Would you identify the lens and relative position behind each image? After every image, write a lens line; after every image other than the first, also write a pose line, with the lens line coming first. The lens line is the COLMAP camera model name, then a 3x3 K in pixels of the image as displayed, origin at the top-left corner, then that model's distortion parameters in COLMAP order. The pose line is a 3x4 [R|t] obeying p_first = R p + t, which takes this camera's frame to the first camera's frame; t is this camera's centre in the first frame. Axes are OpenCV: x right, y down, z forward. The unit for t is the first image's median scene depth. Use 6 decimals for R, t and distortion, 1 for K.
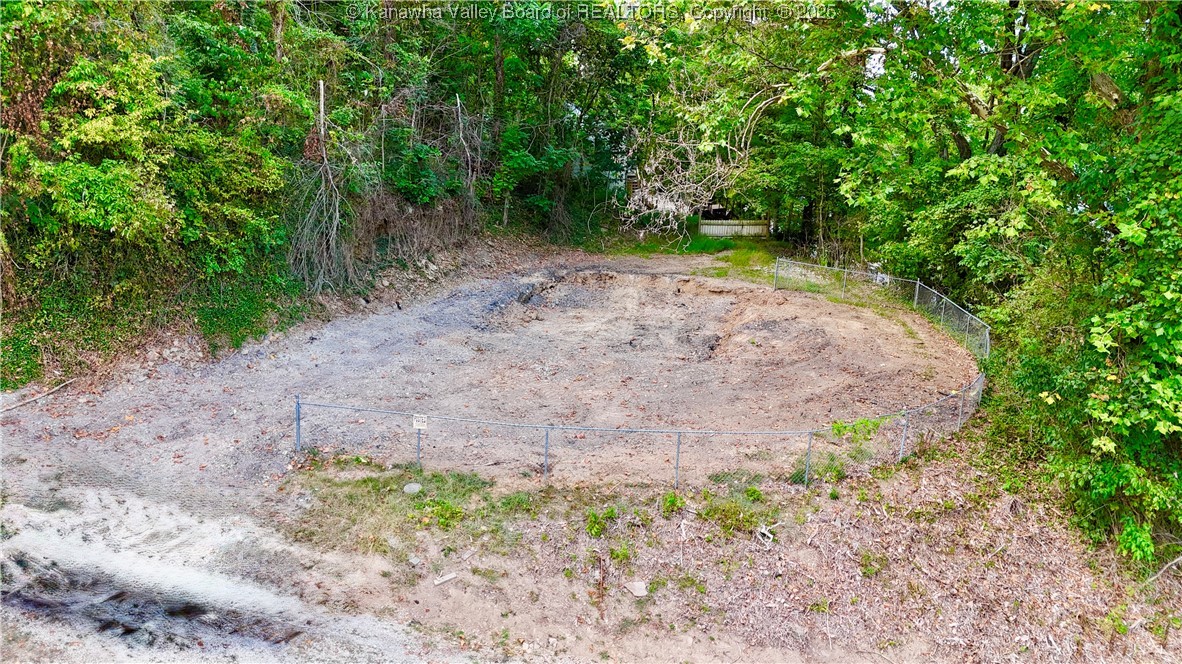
lens RADIAL K [[868.5, 0, 591.1], [0, 868.5, 325.4], [0, 0, 1]] dist [0.081941, -0.081940]
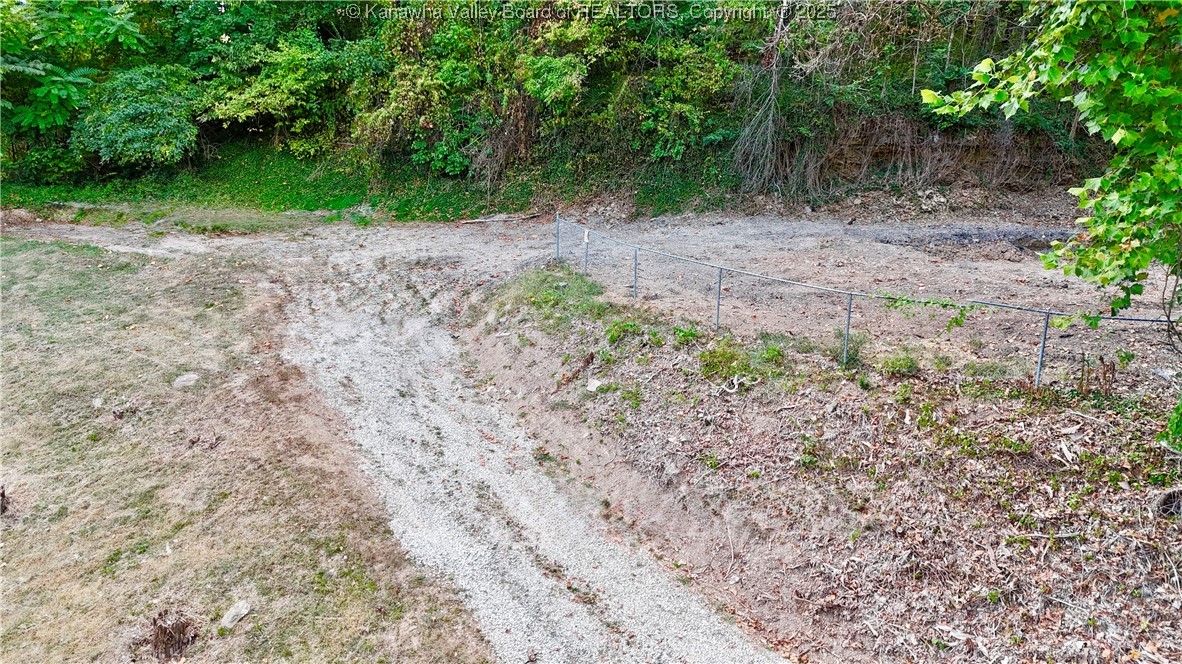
lens RADIAL K [[868.5, 0, 591.5], [0, 868.5, 328.0], [0, 0, 1]] dist [0.081941, -0.081940]
pose [[0.499510, 0.168930, -0.849678, 0.720647], [-0.215644, 0.974177, 0.066909, 0.134019], [0.839040, 0.149806, 0.523040, 0.364418]]
